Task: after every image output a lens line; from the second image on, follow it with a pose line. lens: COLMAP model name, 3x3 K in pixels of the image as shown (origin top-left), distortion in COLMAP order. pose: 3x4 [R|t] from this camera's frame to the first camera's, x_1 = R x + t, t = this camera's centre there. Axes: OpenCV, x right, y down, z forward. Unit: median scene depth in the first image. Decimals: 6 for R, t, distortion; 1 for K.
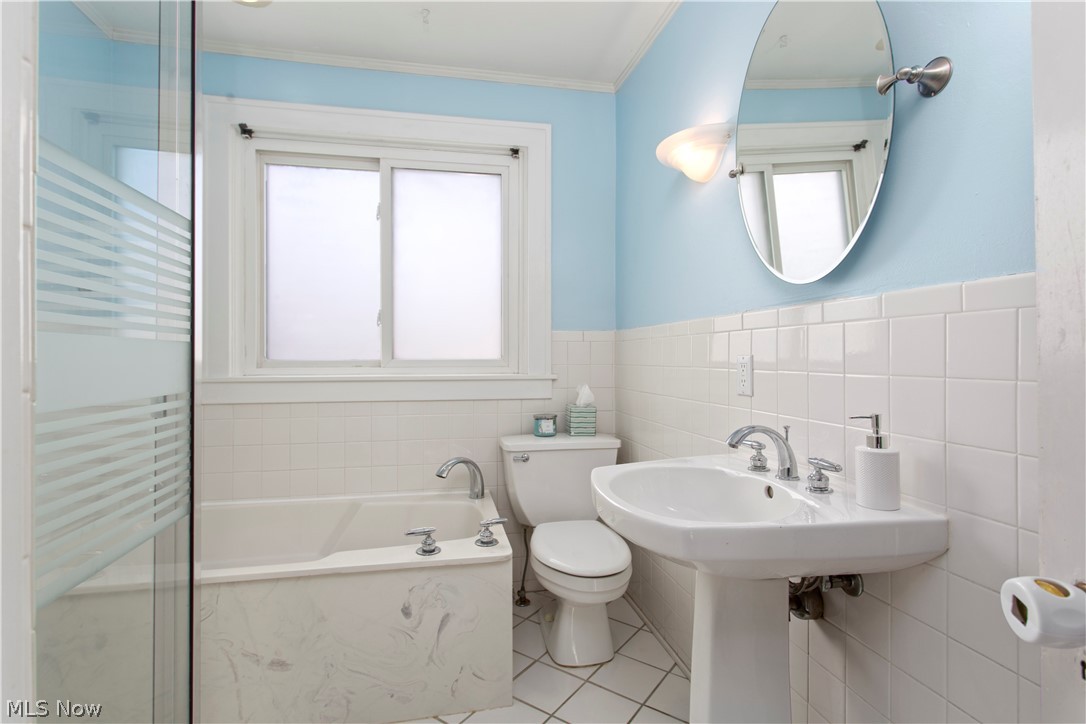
lens RADIAL K [[512.8, 0, 542.9], [0, 512.8, 359.0], [0, 0, 1]] dist [0.005782, 0.001807]
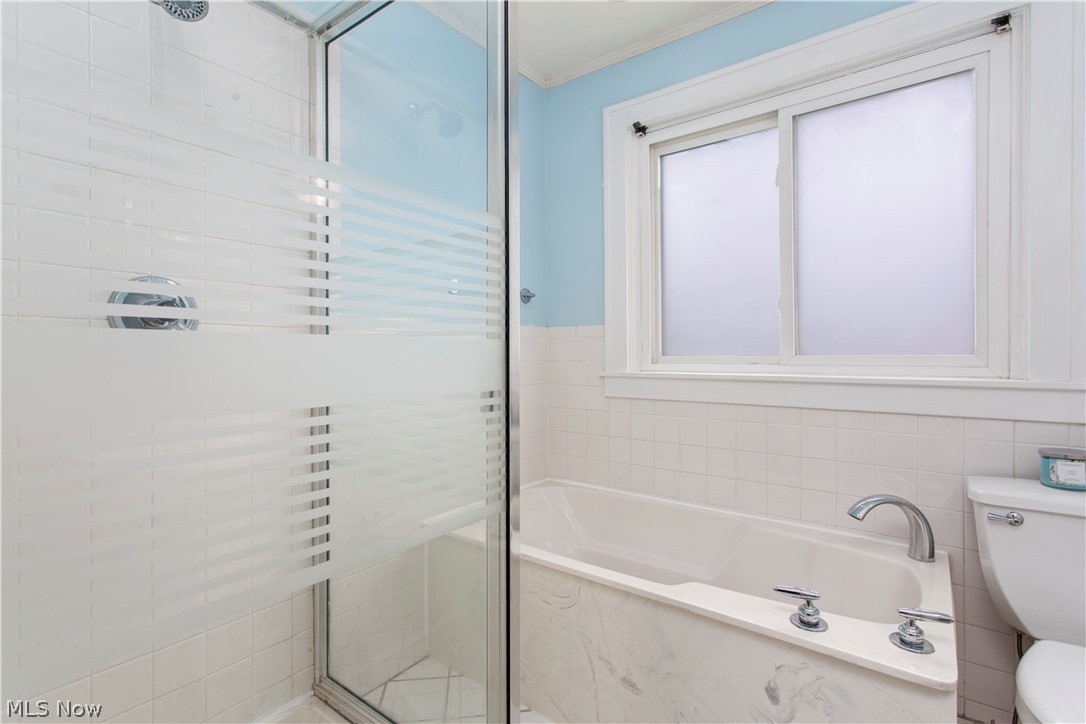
lens RADIAL K [[512.8, 0, 542.1], [0, 512.8, 358.4], [0, 0, 1]] dist [0.005782, 0.001807]
pose [[0.669649, 0.006909, -0.742645, 0.044221], [-0.001257, 0.999966, 0.008170, -0.001330], [0.742677, -0.004538, 0.669635, 0.177691]]
